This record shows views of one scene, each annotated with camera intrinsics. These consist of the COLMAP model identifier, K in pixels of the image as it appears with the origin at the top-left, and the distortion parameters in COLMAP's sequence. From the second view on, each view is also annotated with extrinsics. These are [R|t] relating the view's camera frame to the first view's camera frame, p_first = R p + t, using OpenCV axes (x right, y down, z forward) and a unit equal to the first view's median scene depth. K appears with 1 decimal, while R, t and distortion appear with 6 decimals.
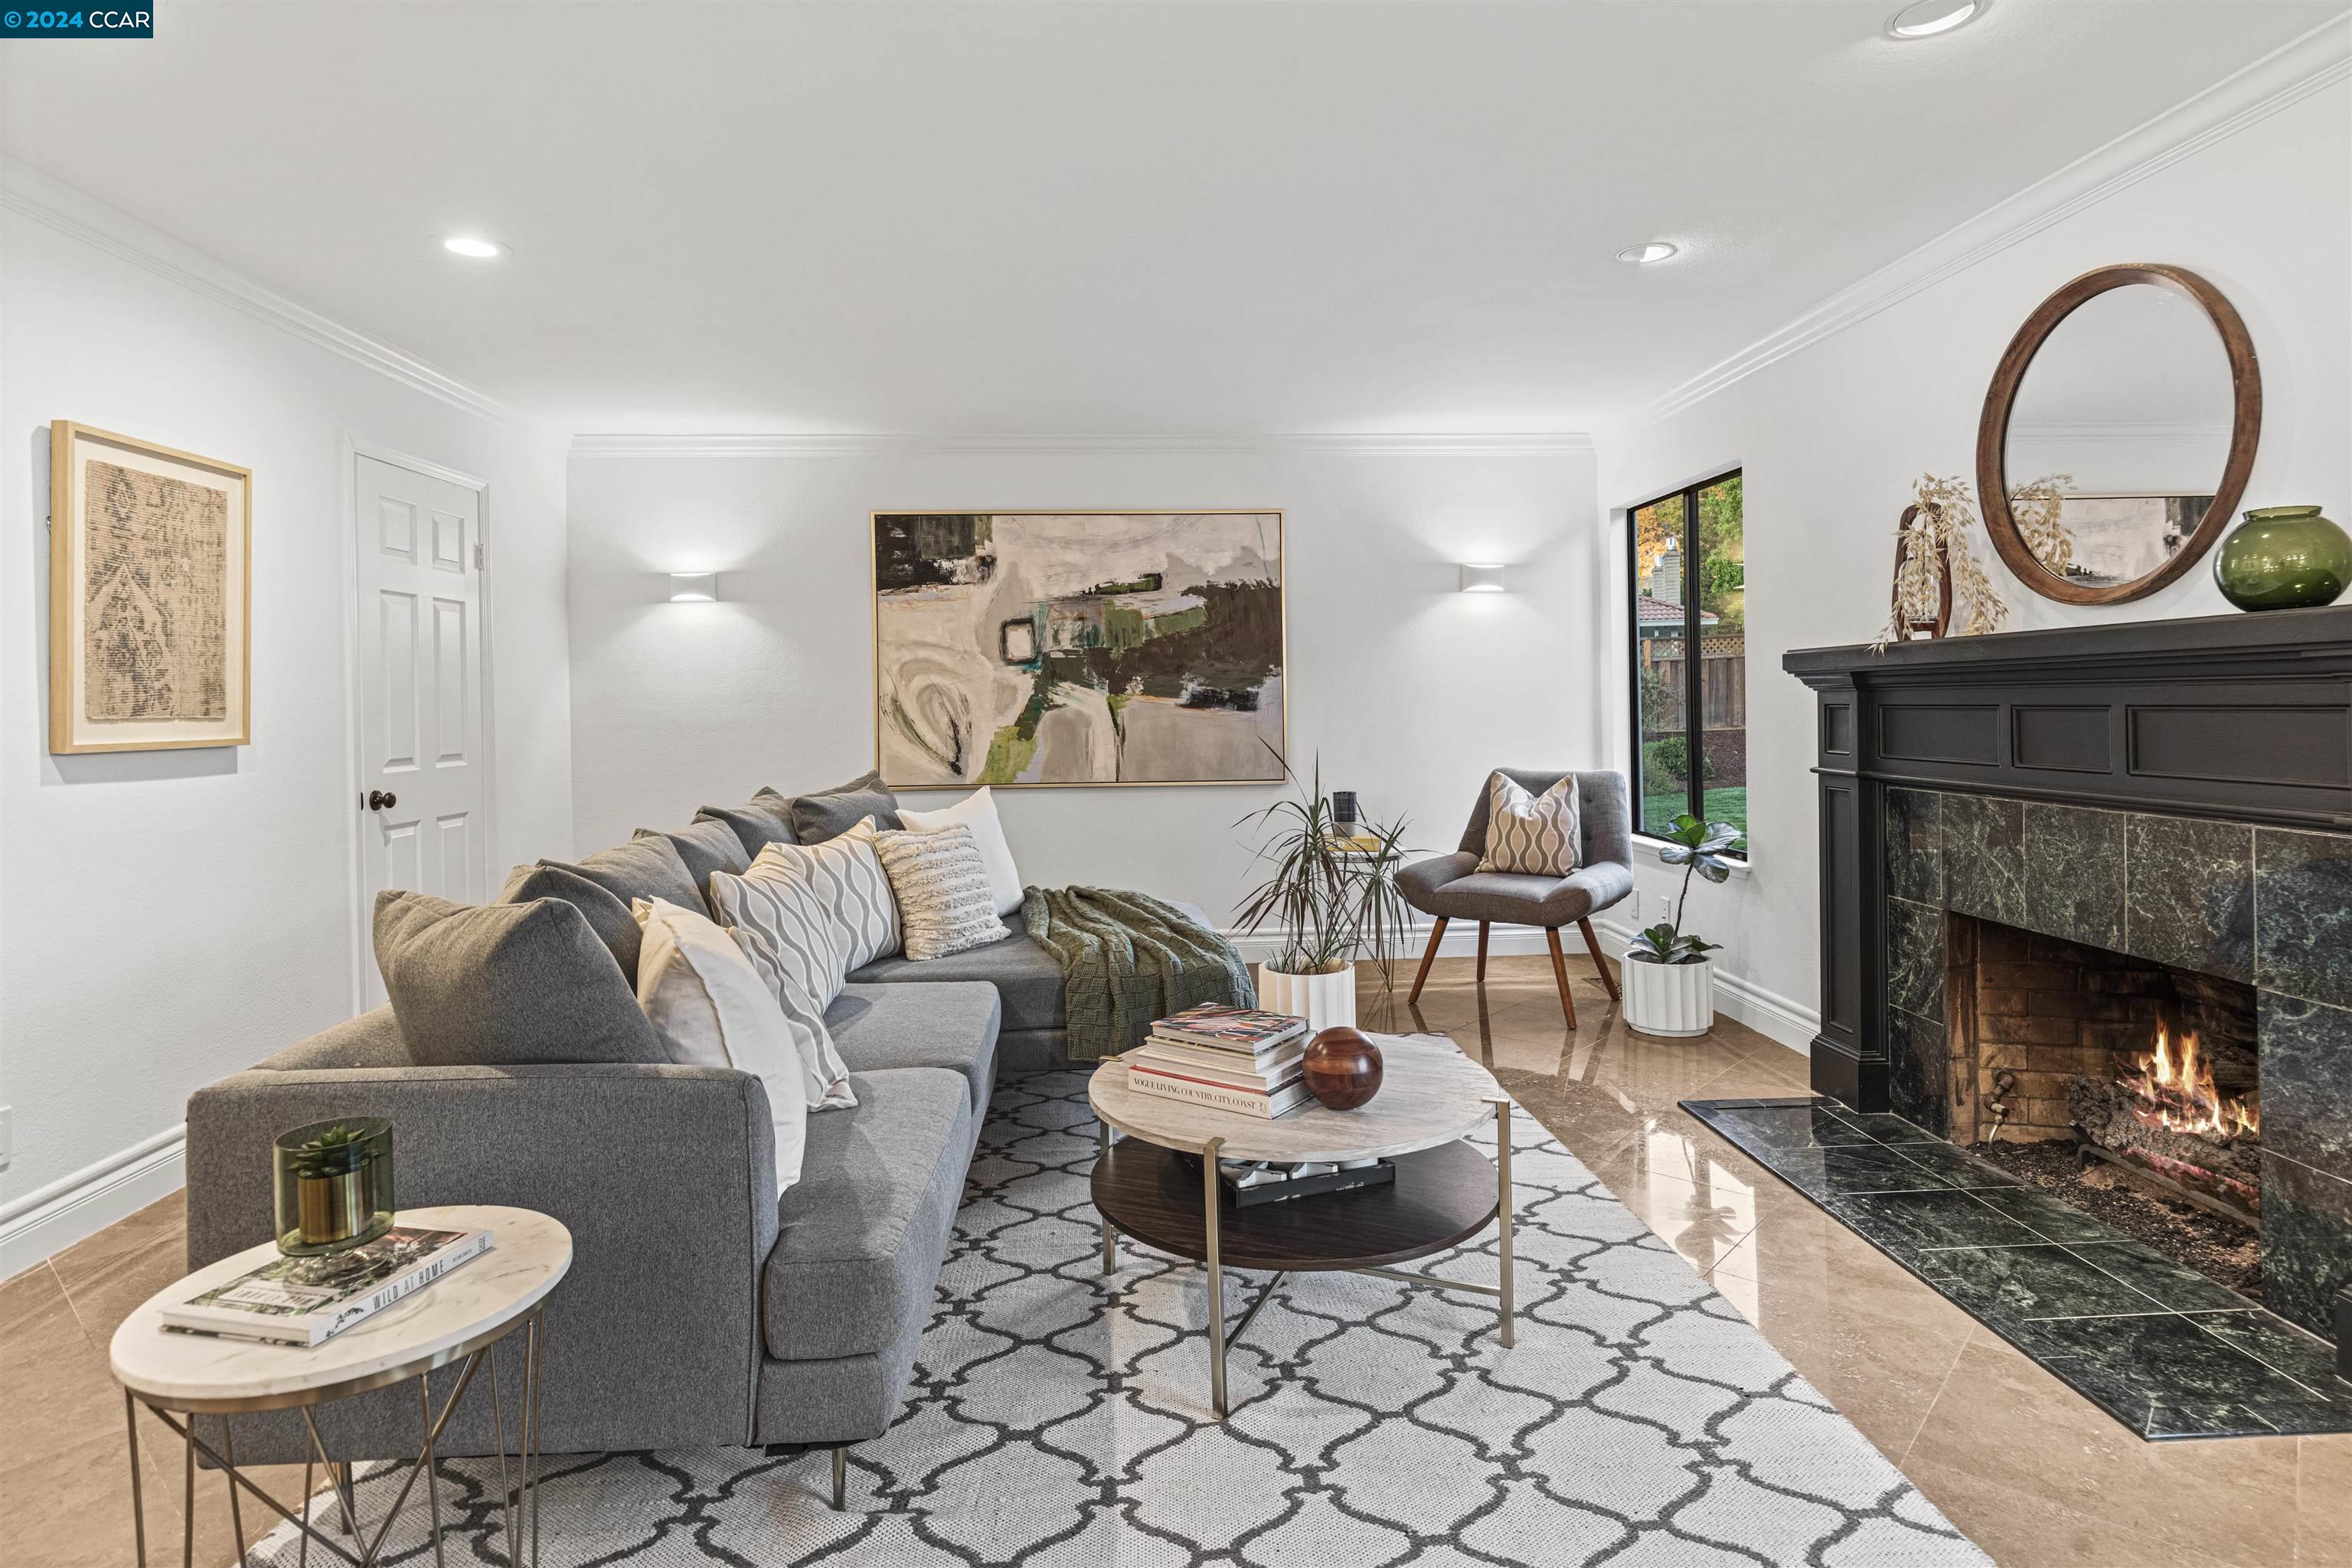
lens RADIAL K [[1264.8, 0, 1170.0], [0, 1264.8, 702.3], [0, 0, 1]] dist [0.004320, 0.000302]
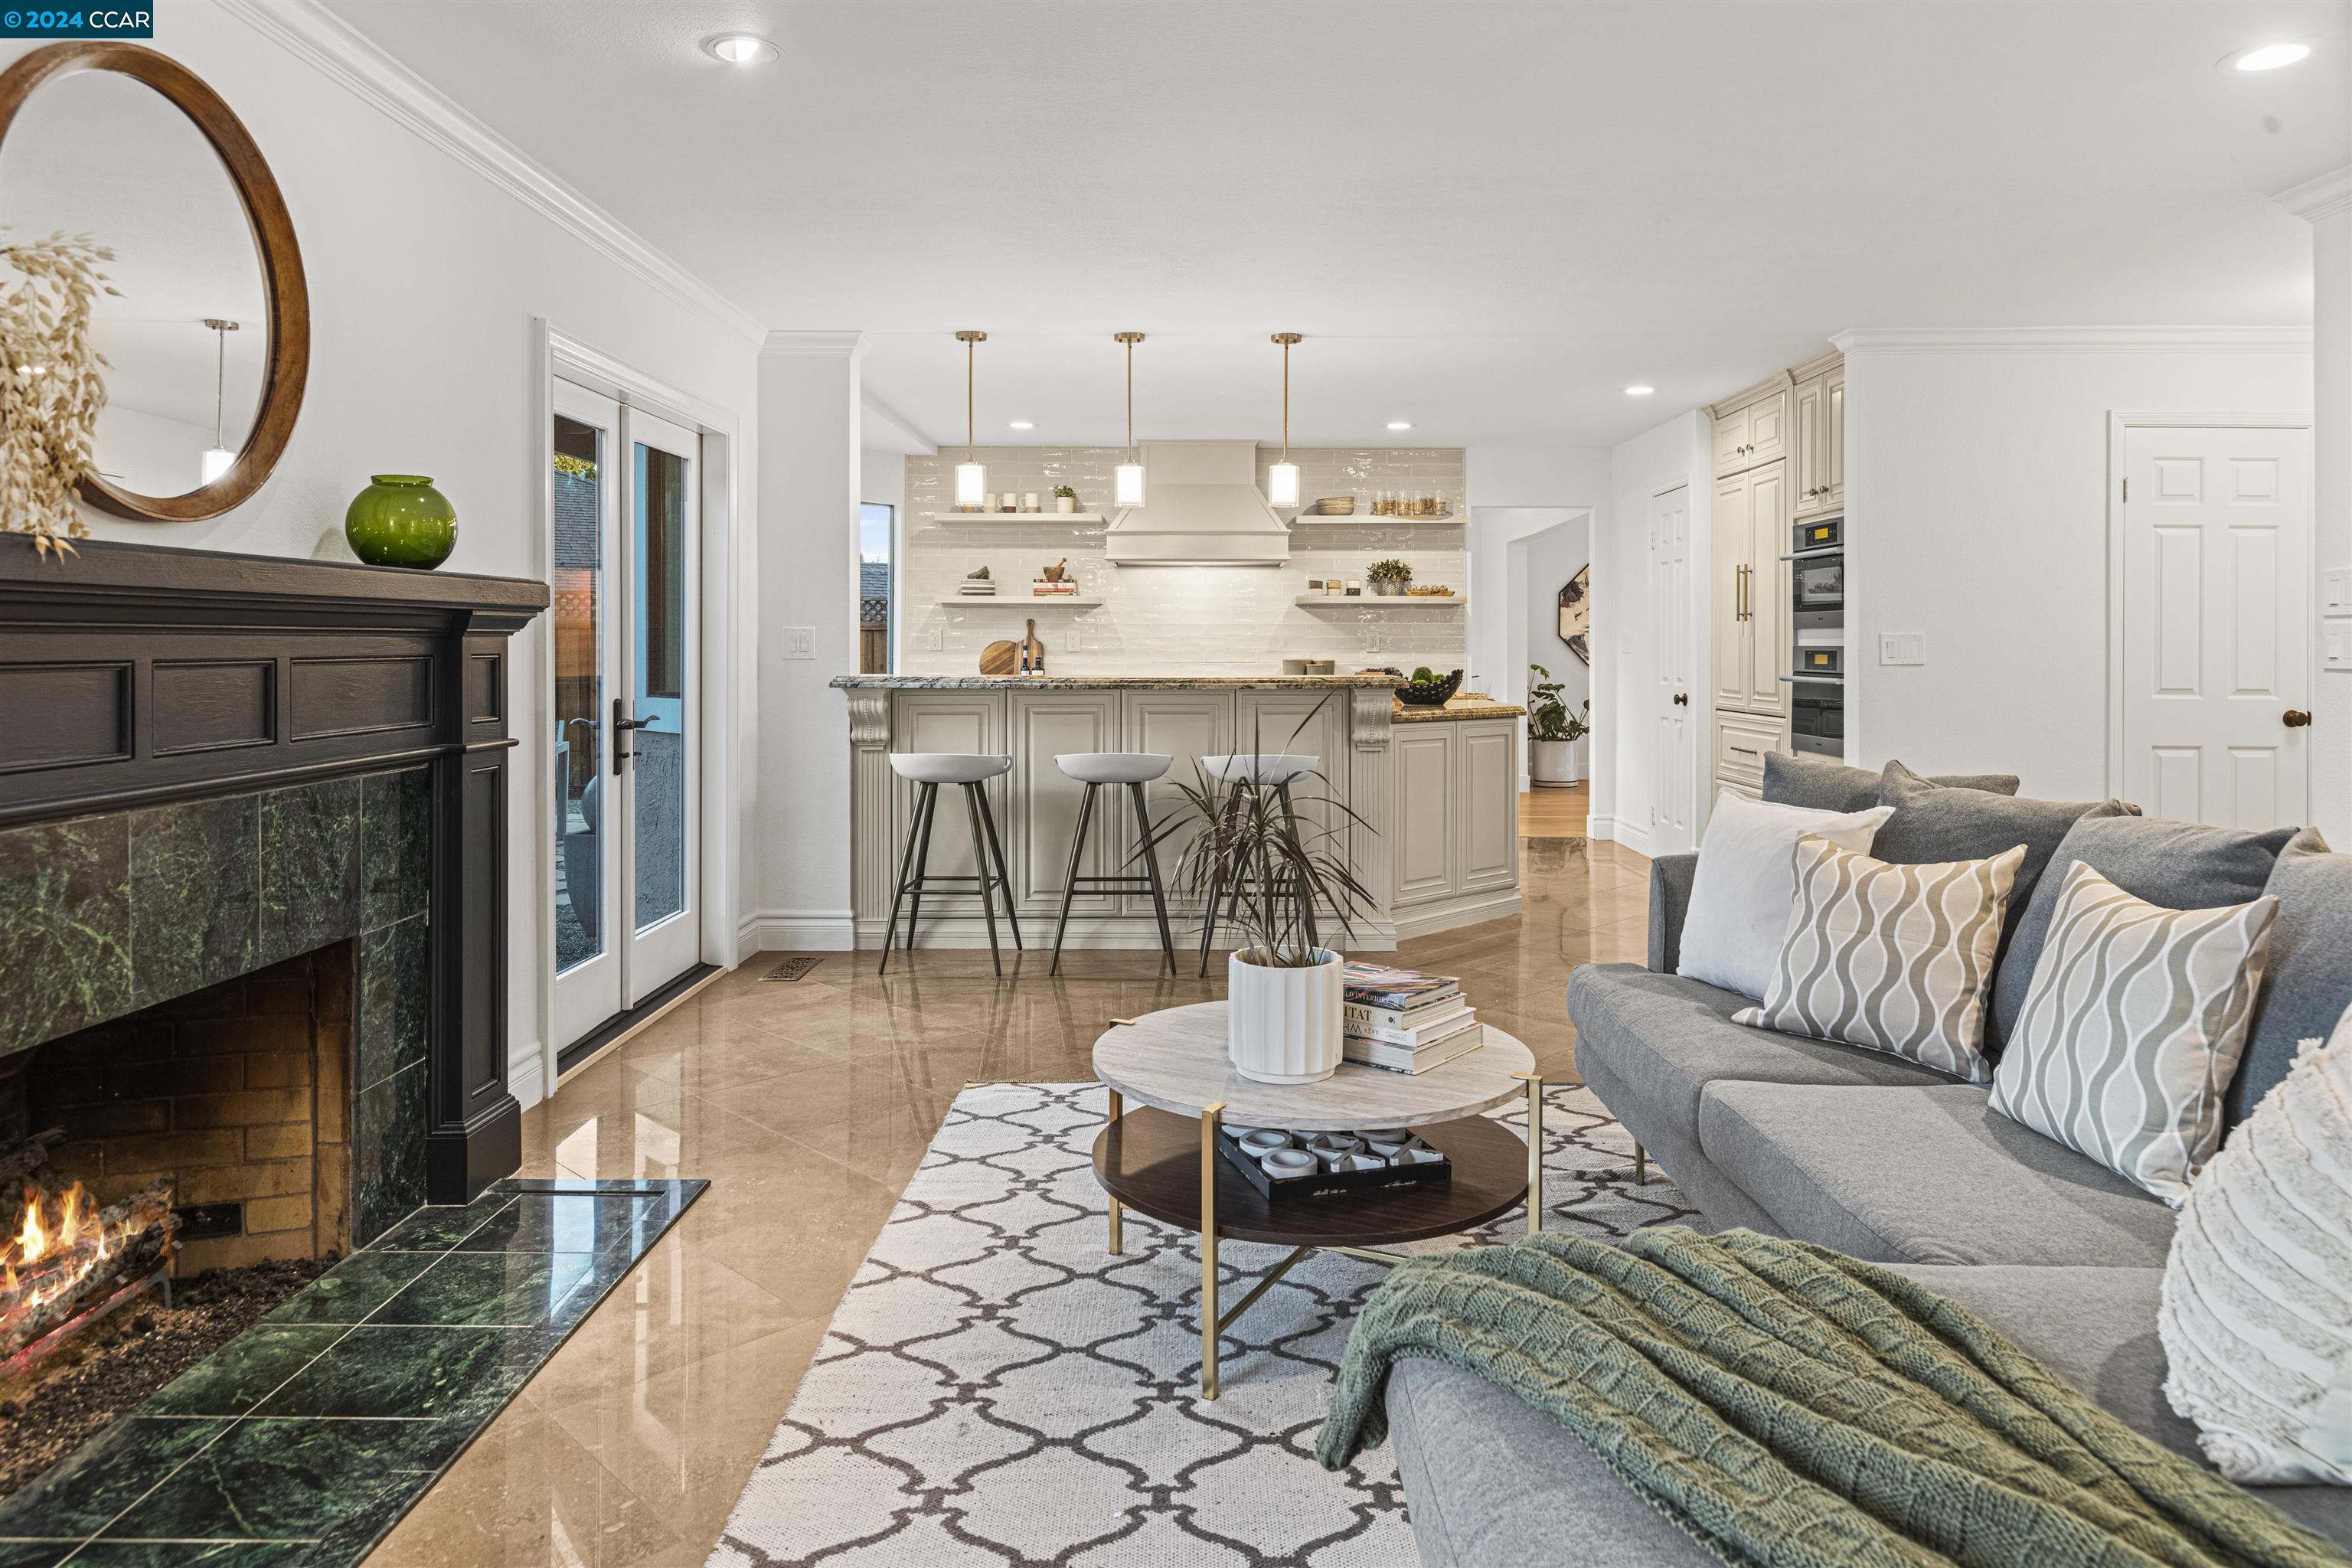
lens RADIAL K [[1509.5, 0, 1221.1], [0, 1509.5, 648.8], [0, 0, 1]] dist [0.004236, 0.000458]
pose [[-0.999387, 0.011441, 0.033094, 0.053780], [0.011531, 0.999930, 0.002507, 0.000431], [-0.033063, 0.002887, -0.999449, 0.926337]]
